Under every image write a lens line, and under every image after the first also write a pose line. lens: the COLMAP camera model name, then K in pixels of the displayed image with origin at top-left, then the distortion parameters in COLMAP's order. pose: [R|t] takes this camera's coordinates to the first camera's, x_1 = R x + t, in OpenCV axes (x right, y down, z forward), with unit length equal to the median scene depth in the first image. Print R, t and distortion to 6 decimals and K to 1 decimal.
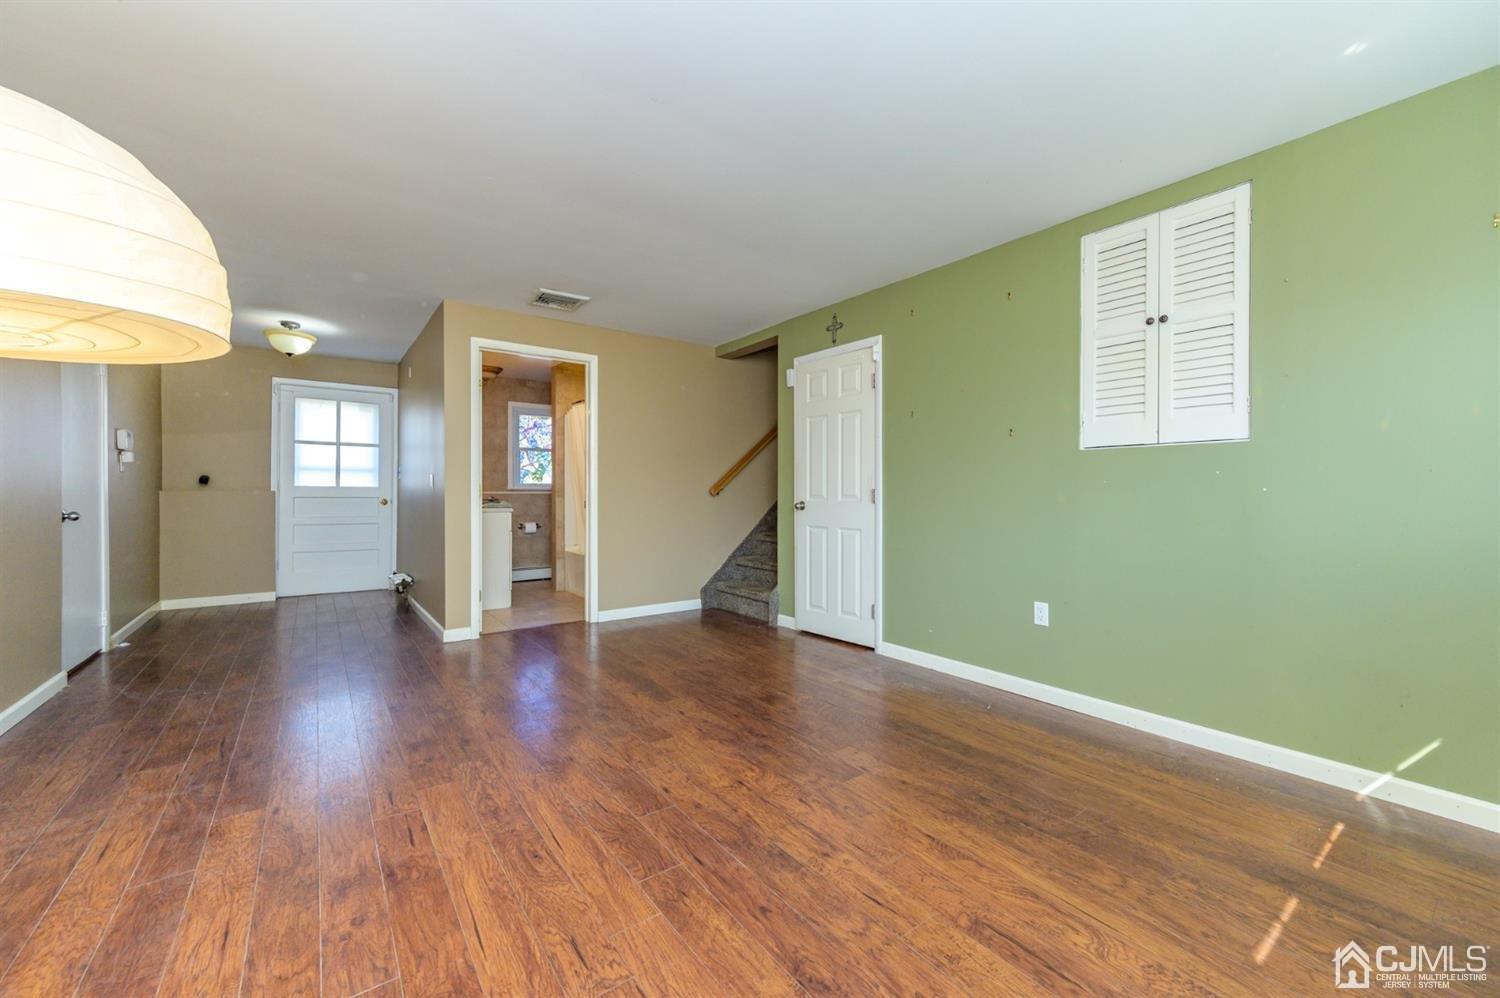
lens RADIAL K [[586.4, 0, 743.5], [0, 586.4, 484.4], [0, 0, 1]] dist [0.000299, -0.000347]
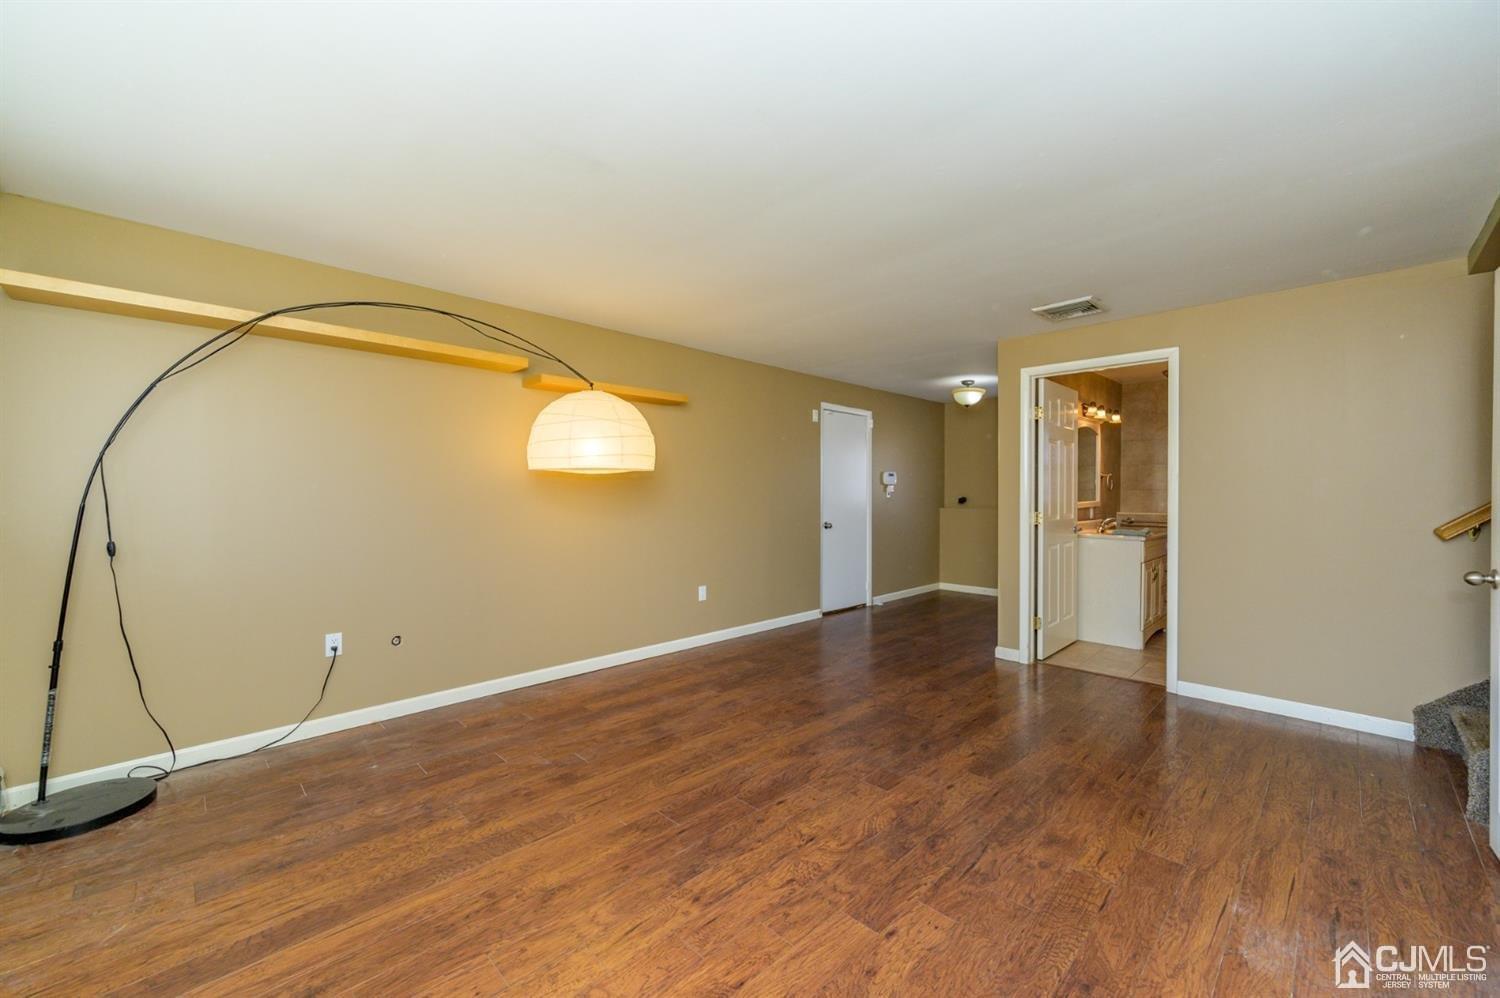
lens RADIAL K [[586.4, 0, 758.5], [0, 586.4, 494.6], [0, 0, 1]] dist [0.000299, -0.000347]
pose [[0.162861, 0.001599, -0.986648, 0.681149], [0.009102, 0.999954, 0.003122, -0.055566], [0.986607, -0.009489, 0.162839, 0.537953]]
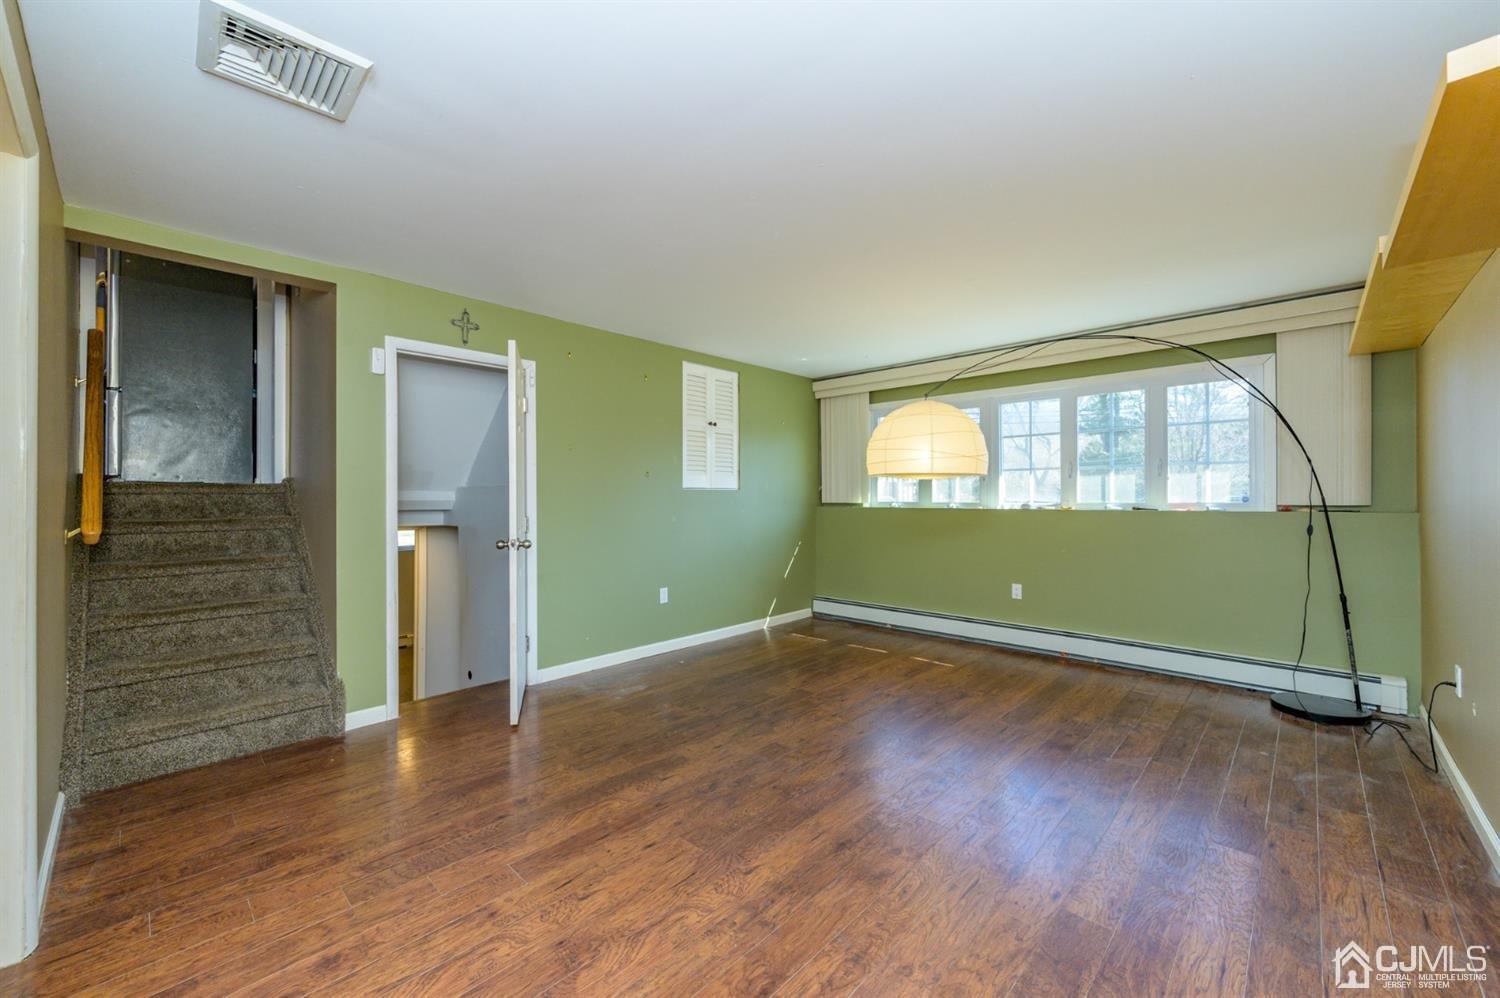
lens RADIAL K [[586.4, 0, 750.4], [0, 586.4, 496.2], [0, 0, 1]] dist [0.000299, -0.000347]
pose [[-0.175015, -0.001811, 0.984564, -1.044940], [-0.010554, 0.999944, -0.000036, -0.041283], [-0.984509, -0.010397, -0.175024, 1.058889]]
